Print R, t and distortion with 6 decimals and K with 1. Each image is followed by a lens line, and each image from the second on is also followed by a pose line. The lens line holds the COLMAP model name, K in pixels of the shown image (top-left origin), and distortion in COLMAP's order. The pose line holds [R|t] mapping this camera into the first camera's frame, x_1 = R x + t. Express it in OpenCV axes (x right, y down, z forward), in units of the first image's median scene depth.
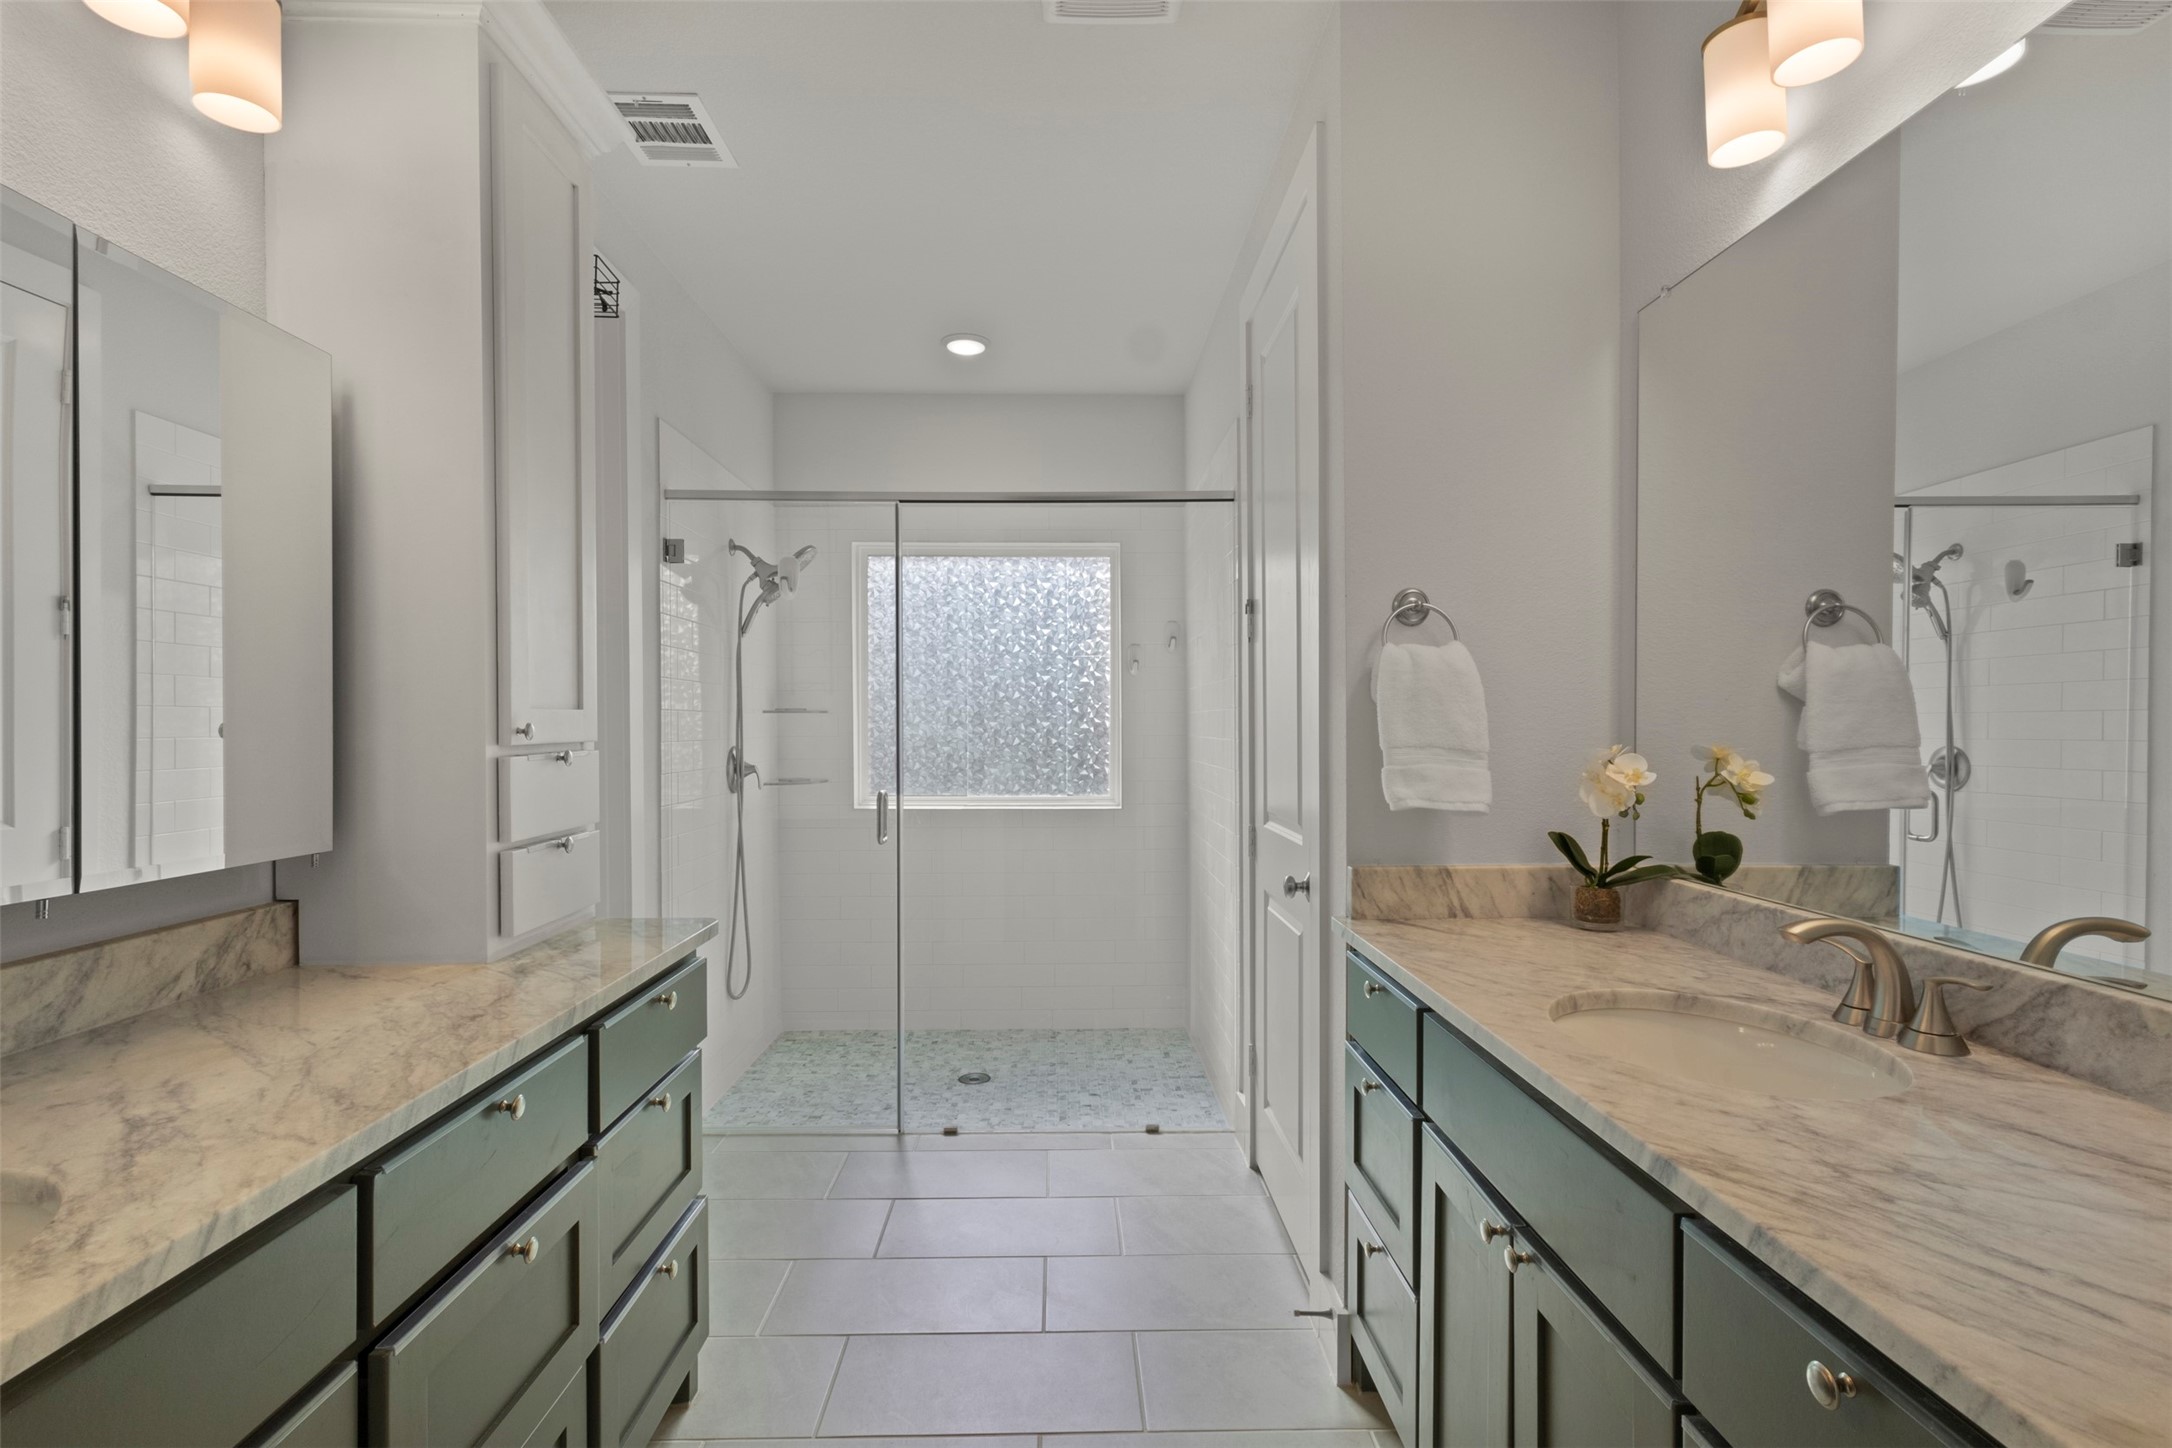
lens RADIAL K [[1007.1, 0, 1079.9], [0, 1007.1, 717.9], [0, 0, 1]] dist [0.001523, 0.001762]
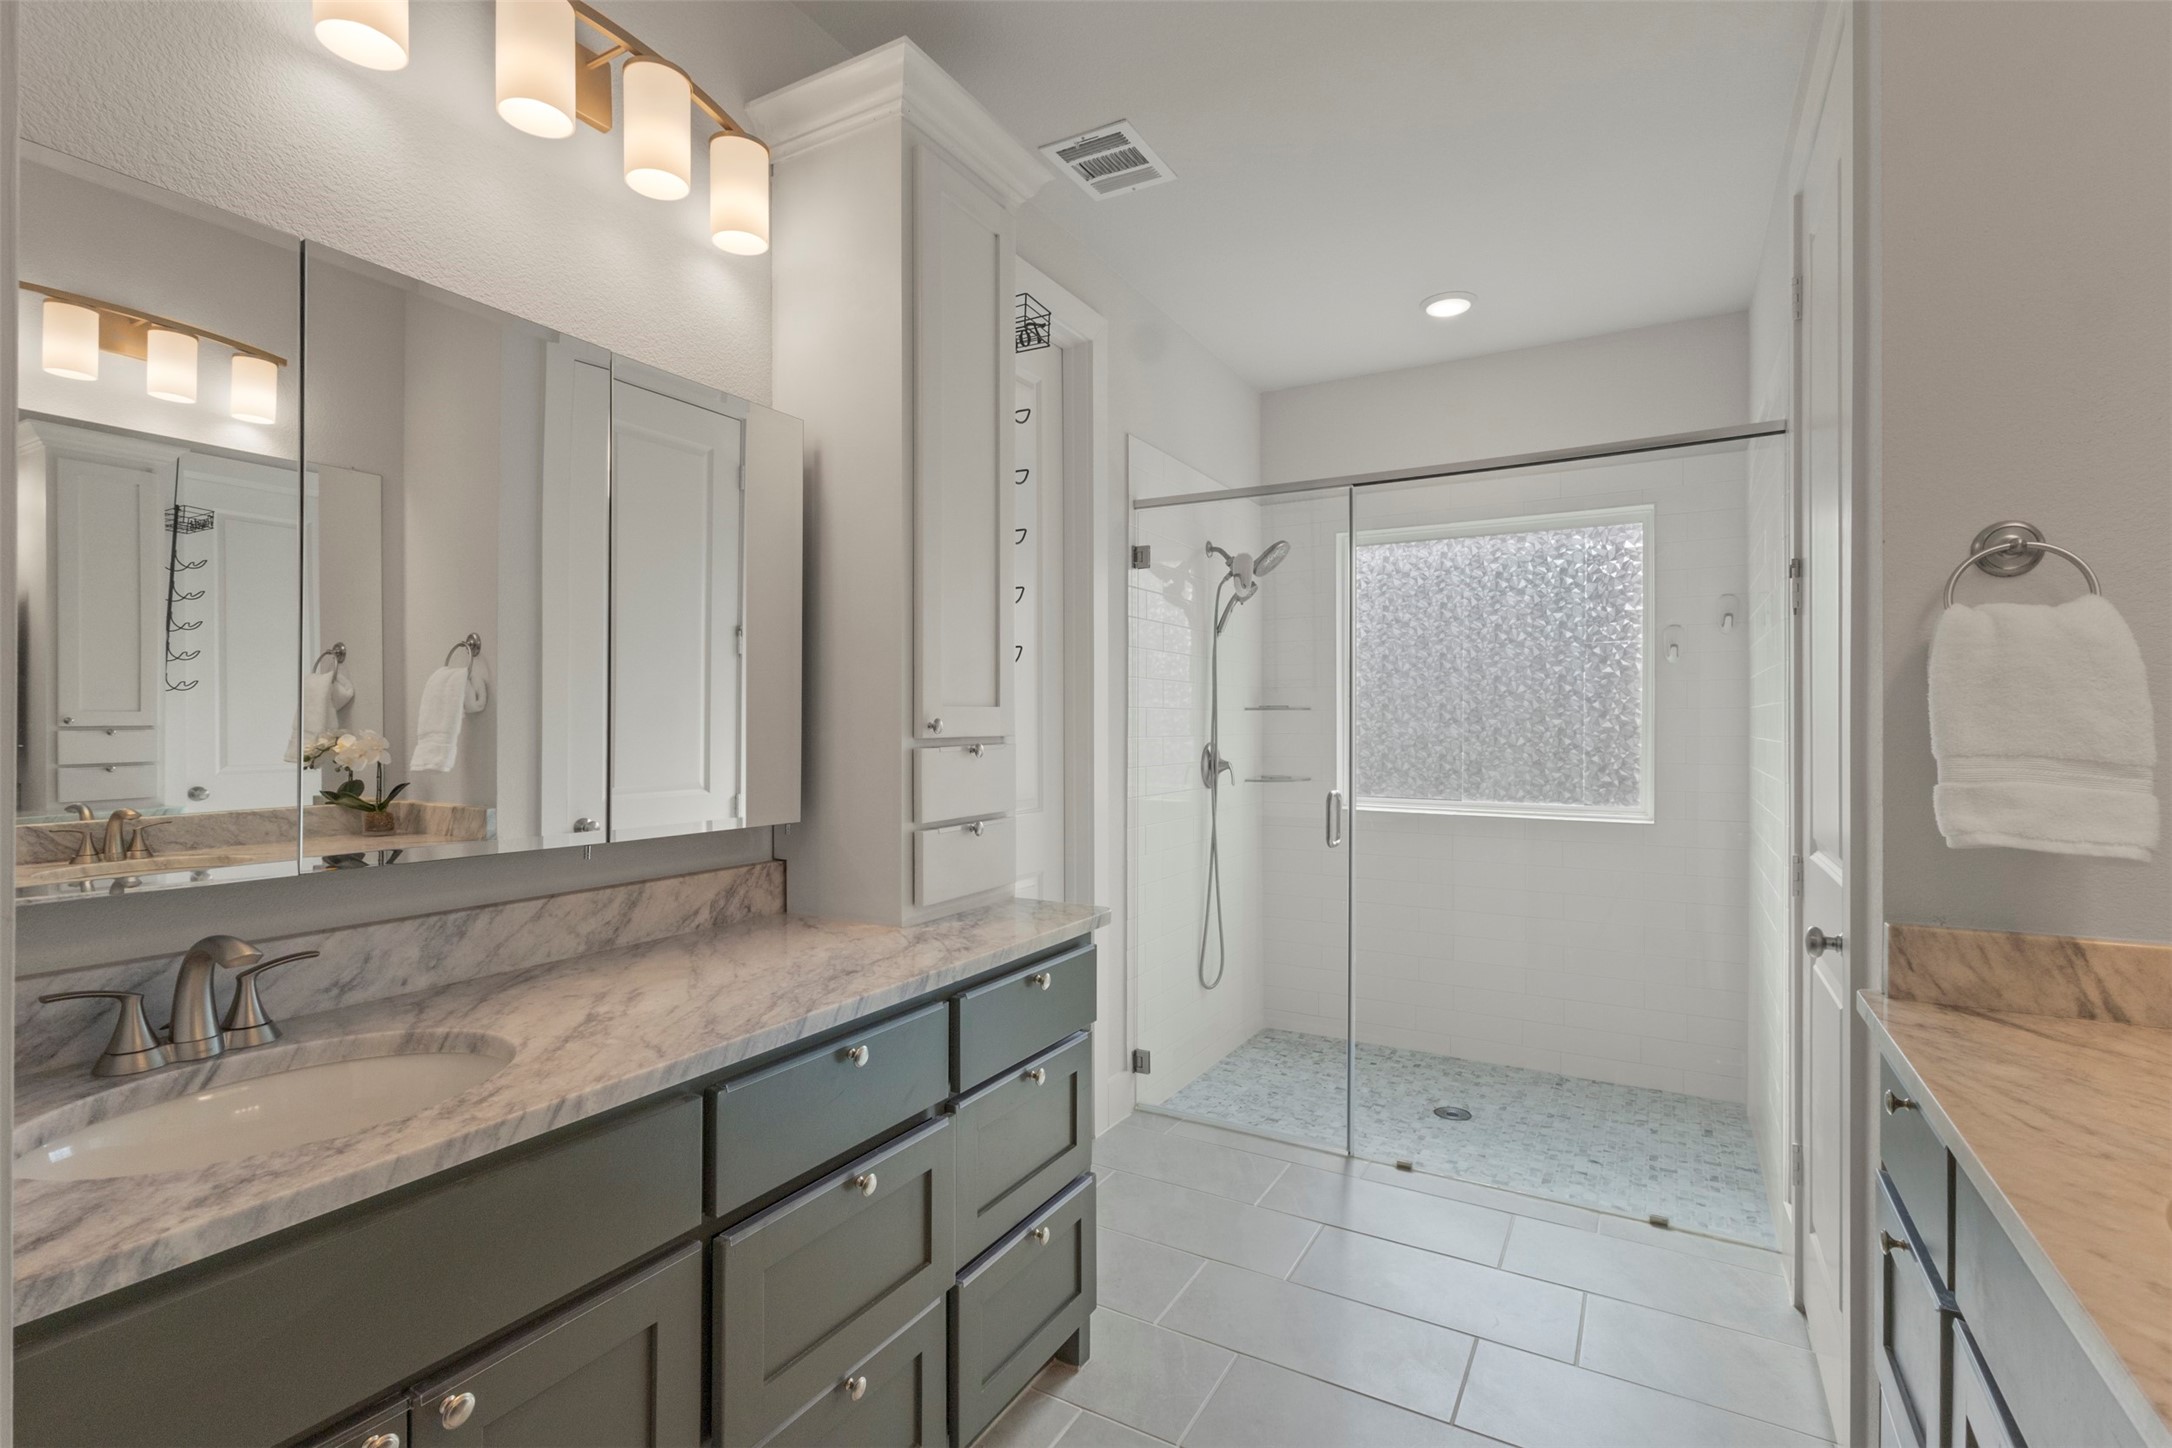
lens RADIAL K [[1010.3, 0, 1080.2], [0, 1010.3, 714.1], [0, 0, 1]] dist [-0.000549, 0.007294]
pose [[0.855619, -0.001377, -0.517605, 0.149491], [0.000453, 0.999998, -0.001912, 0.001872], [0.517606, 0.001401, 0.855618, 0.094611]]
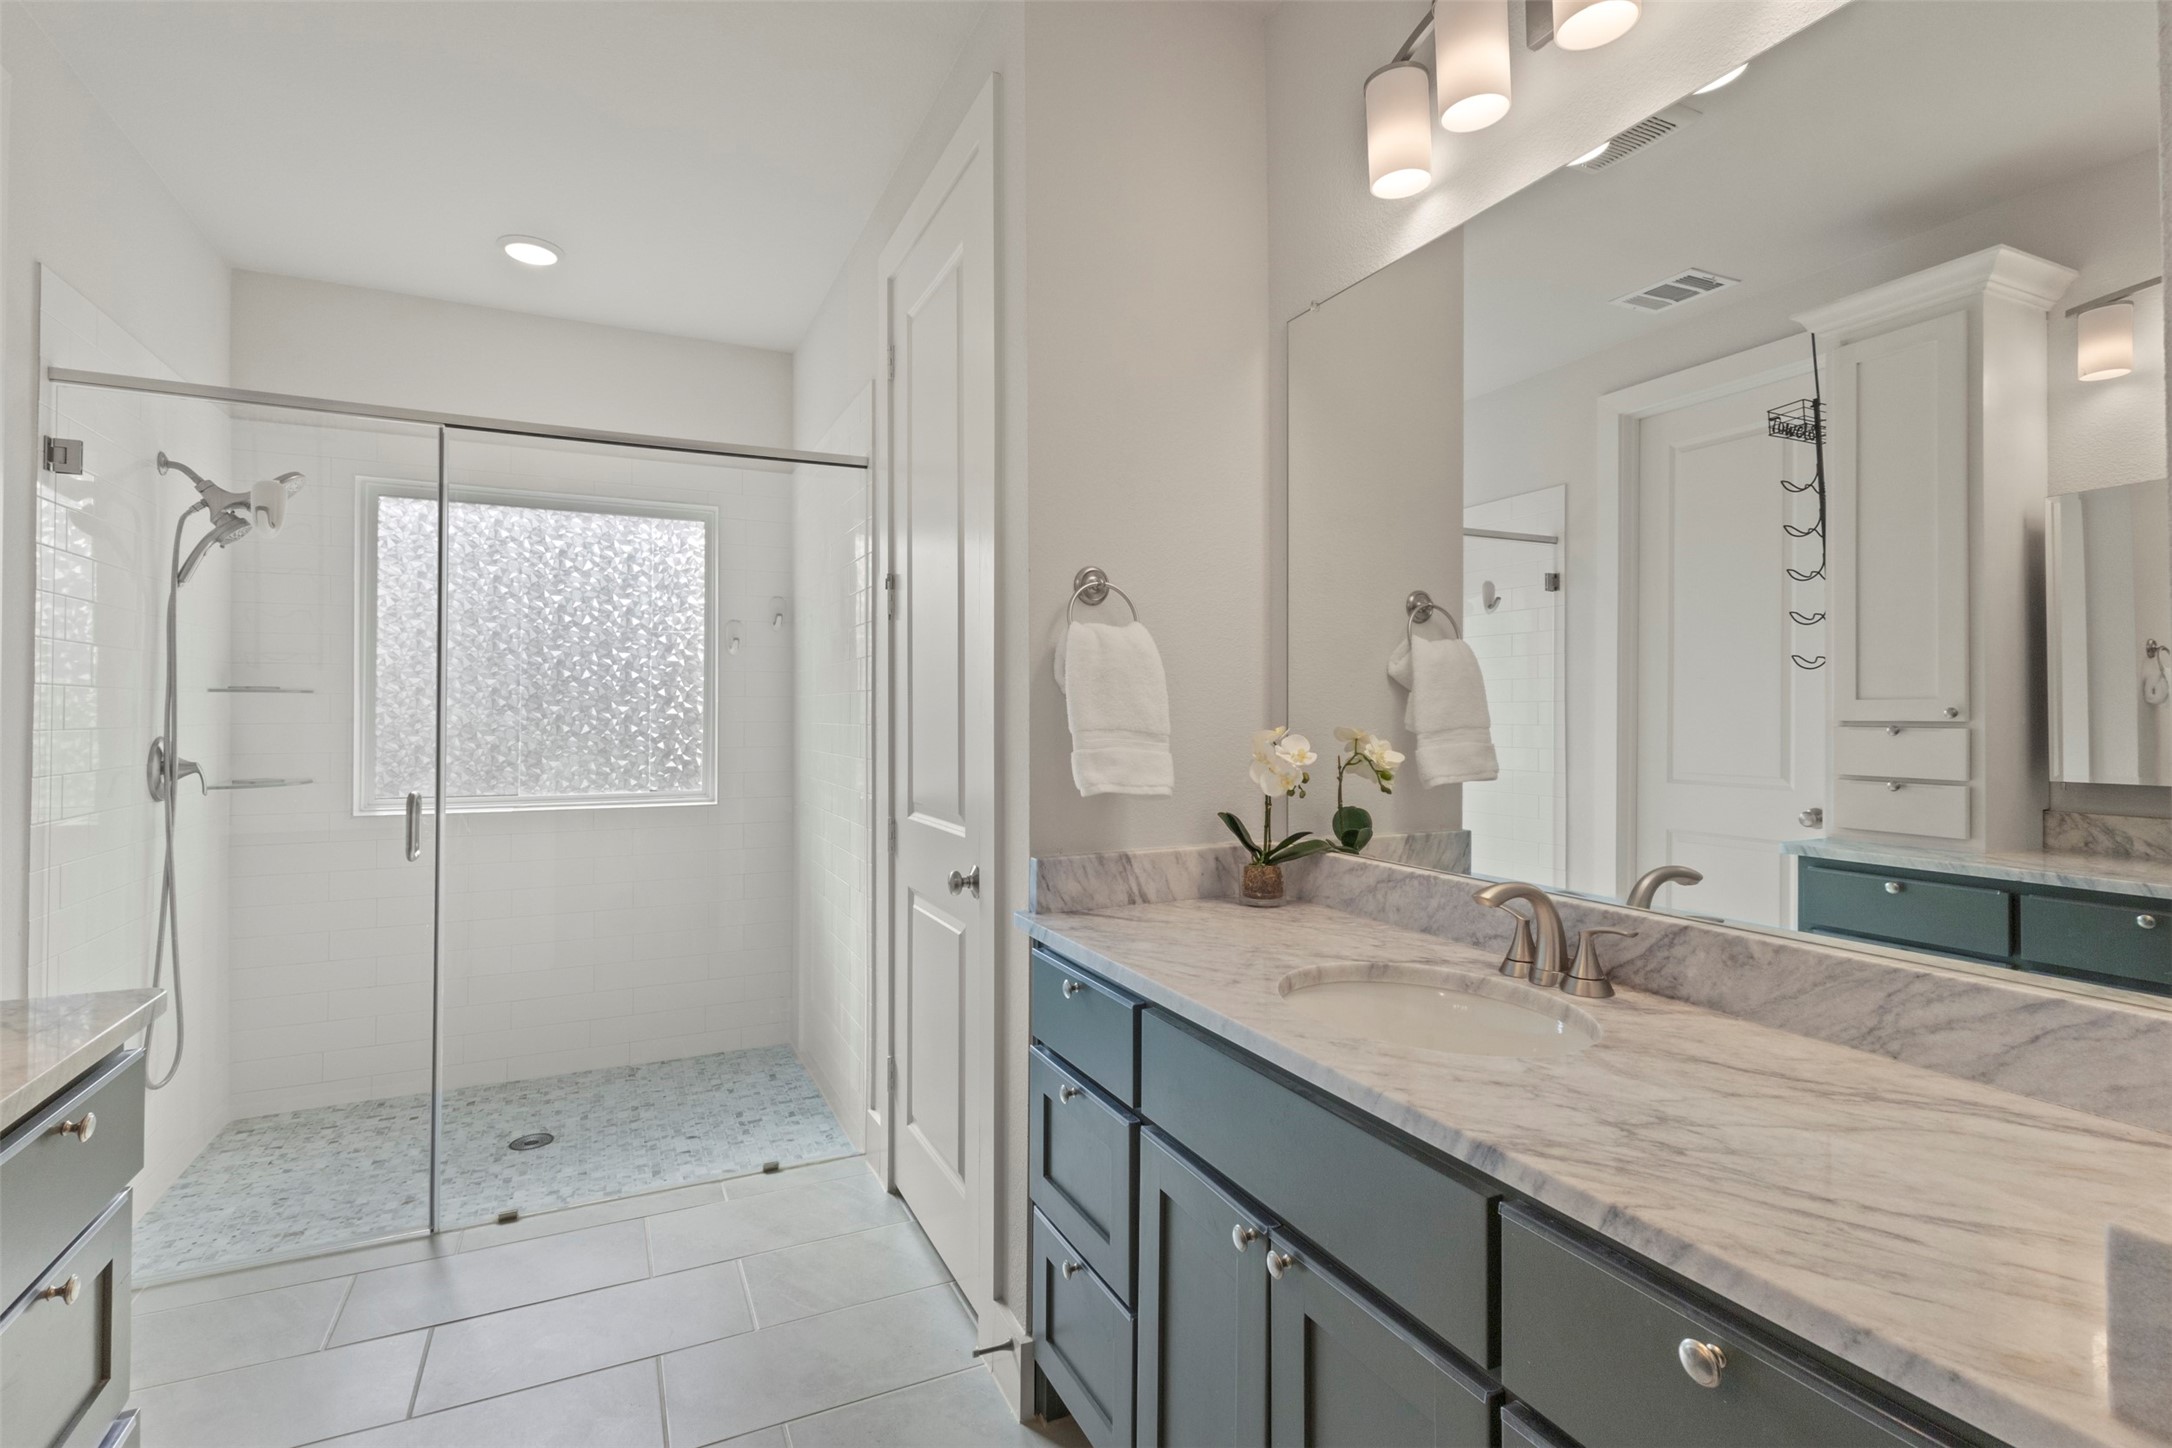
lens RADIAL K [[1008.6, 0, 1083.0], [0, 1008.6, 686.5], [0, 0, 1]] dist [-0.002264, 0.003440]
pose [[0.908800, 0.014018, 0.416996, -0.083613], [-0.005493, 0.999751, -0.021635, 0.007933], [-0.417196, 0.017371, 0.908651, 0.121042]]
